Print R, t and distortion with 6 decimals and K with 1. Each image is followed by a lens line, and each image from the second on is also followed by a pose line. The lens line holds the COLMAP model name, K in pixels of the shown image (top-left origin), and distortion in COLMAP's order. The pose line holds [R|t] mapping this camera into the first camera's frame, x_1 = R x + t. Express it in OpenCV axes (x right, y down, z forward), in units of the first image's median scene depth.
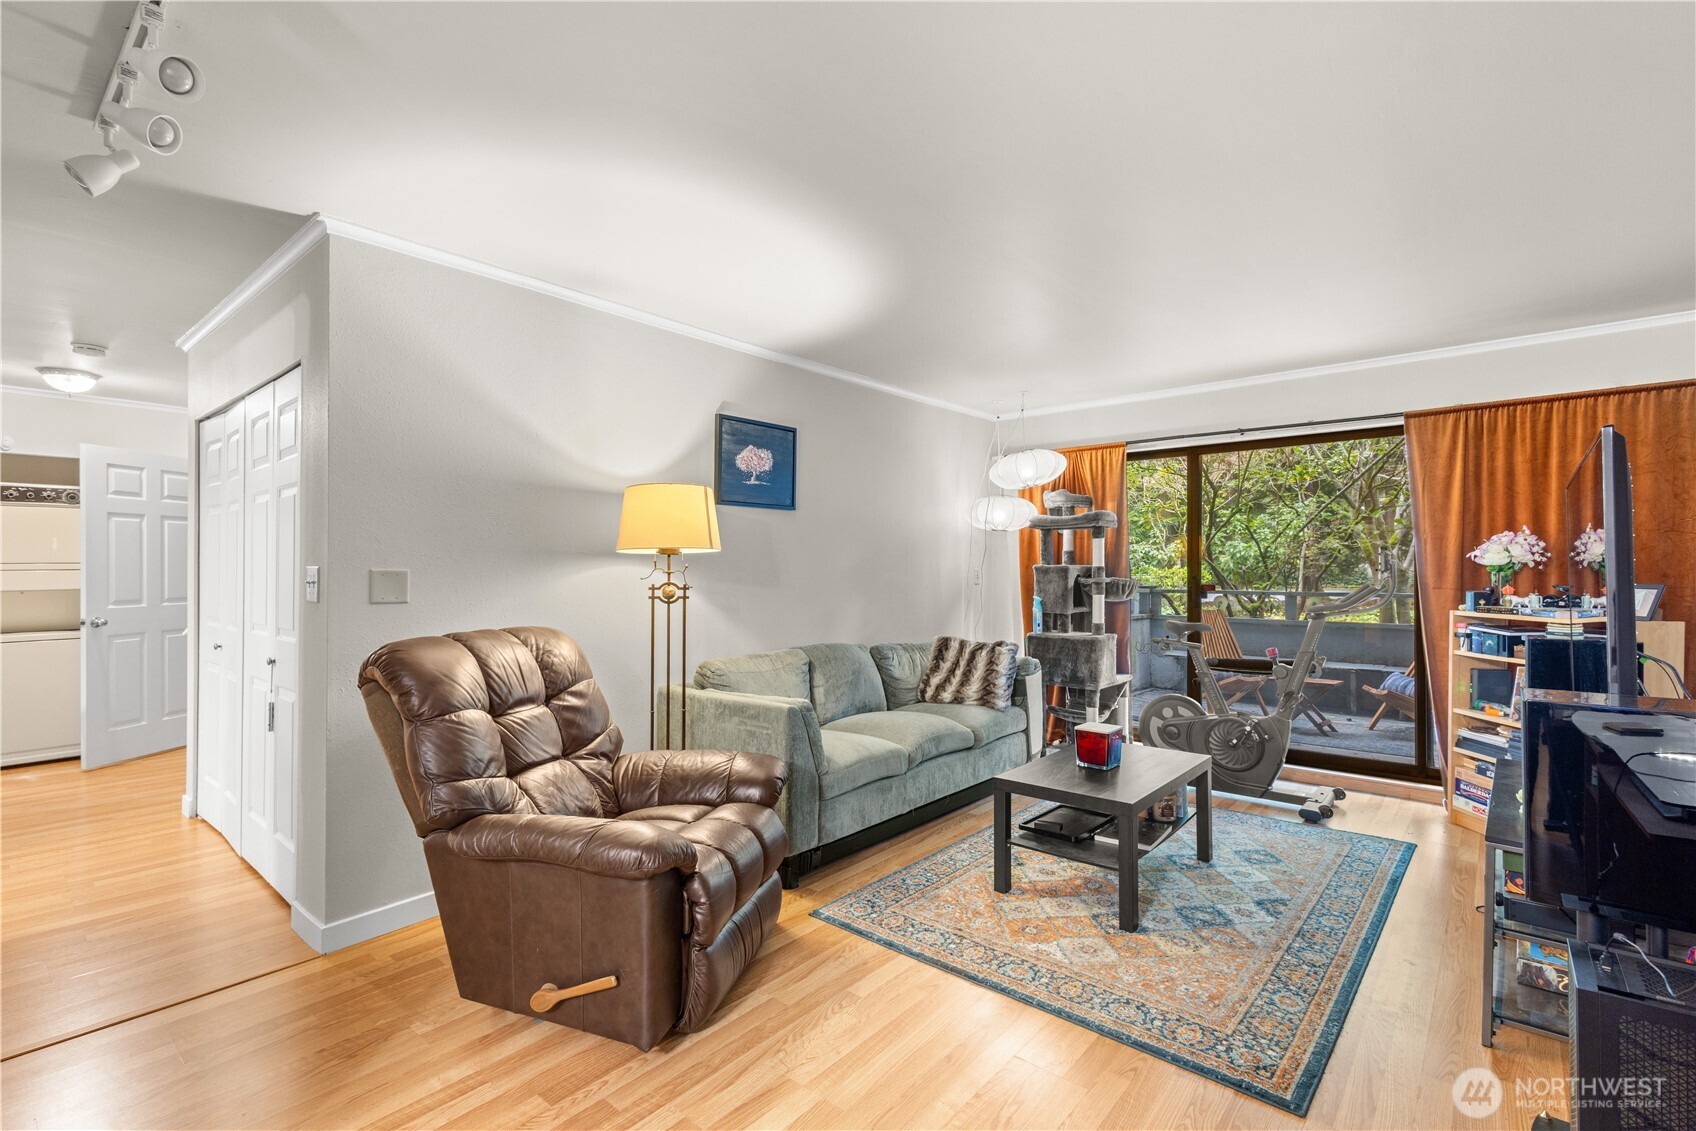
lens RADIAL K [[788.6, 0, 848.8], [0, 788.6, 567.2], [0, 0, 1]] dist [0.005033, 0.000113]
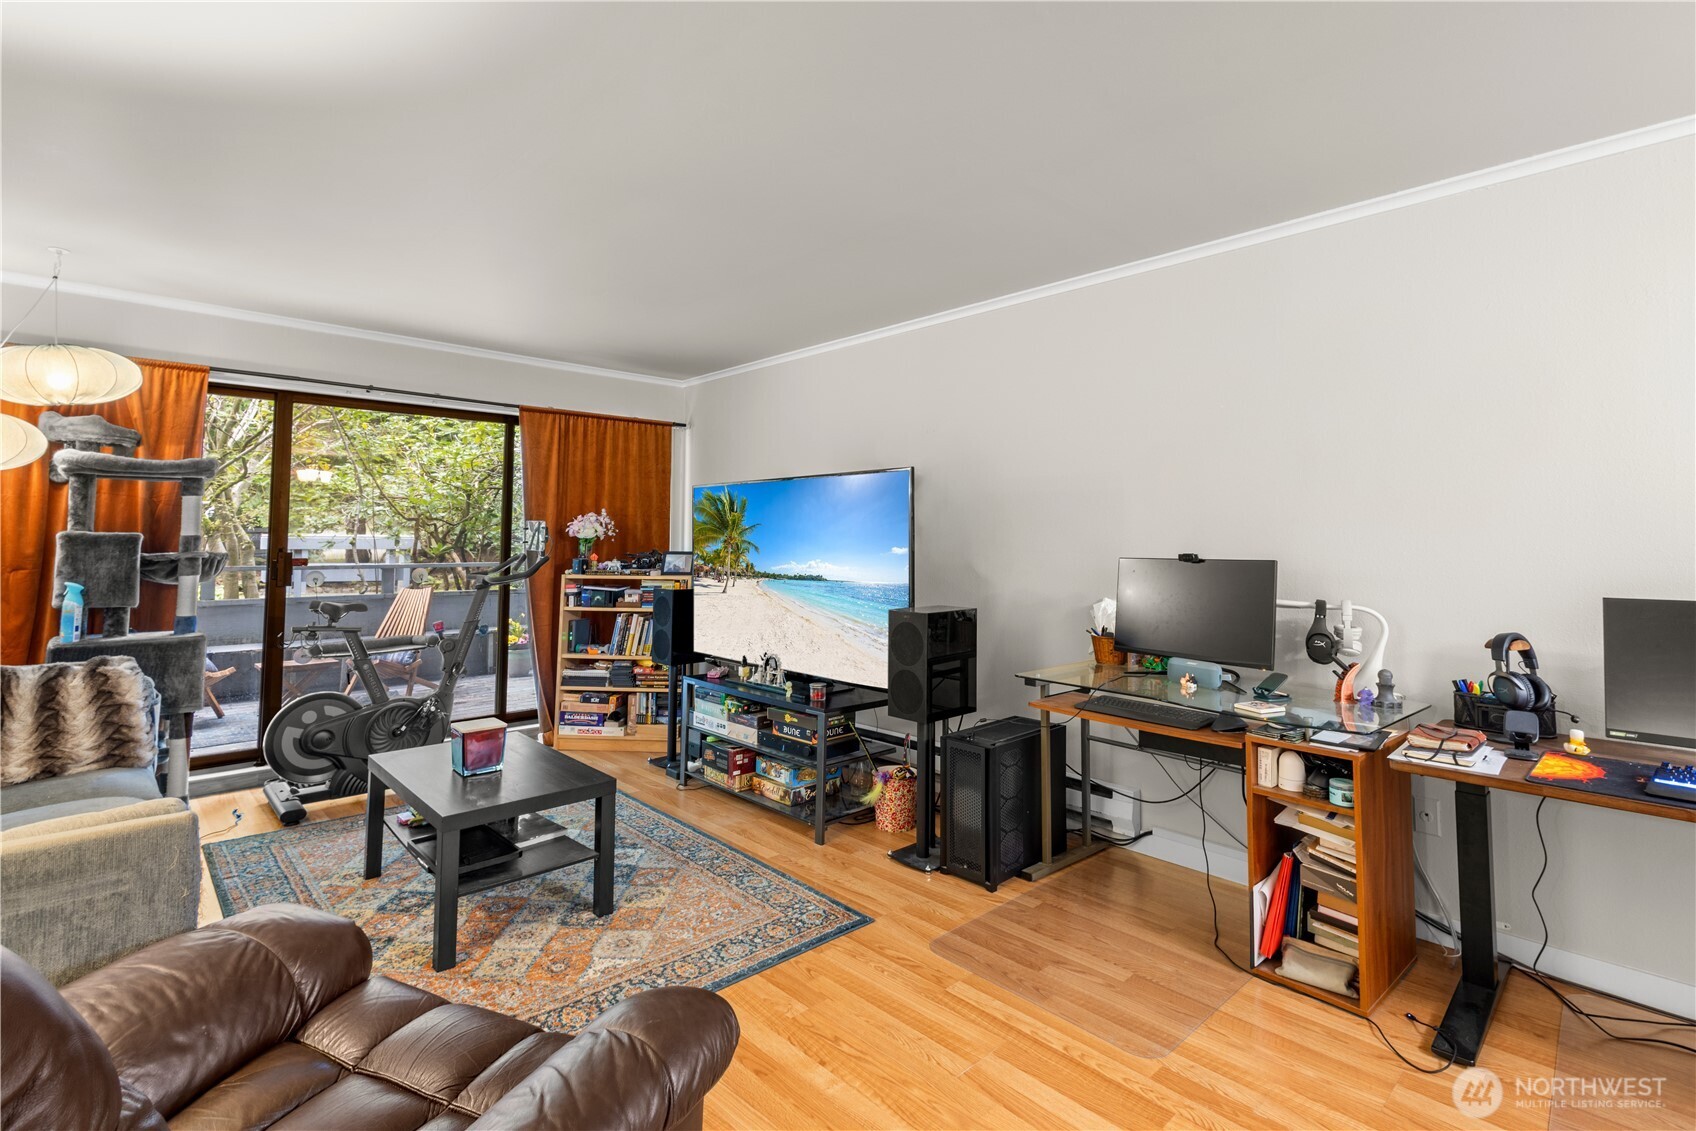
lens RADIAL K [[788.6, 0, 867.9], [0, 788.6, 505.8], [0, 0, 1]] dist [0.005033, 0.000113]
pose [[0.090983, 0.047892, 0.994700, -0.427338], [-0.006470, 0.998850, -0.047500, 0.003241], [-0.995831, -0.002114, 0.091188, 0.419971]]
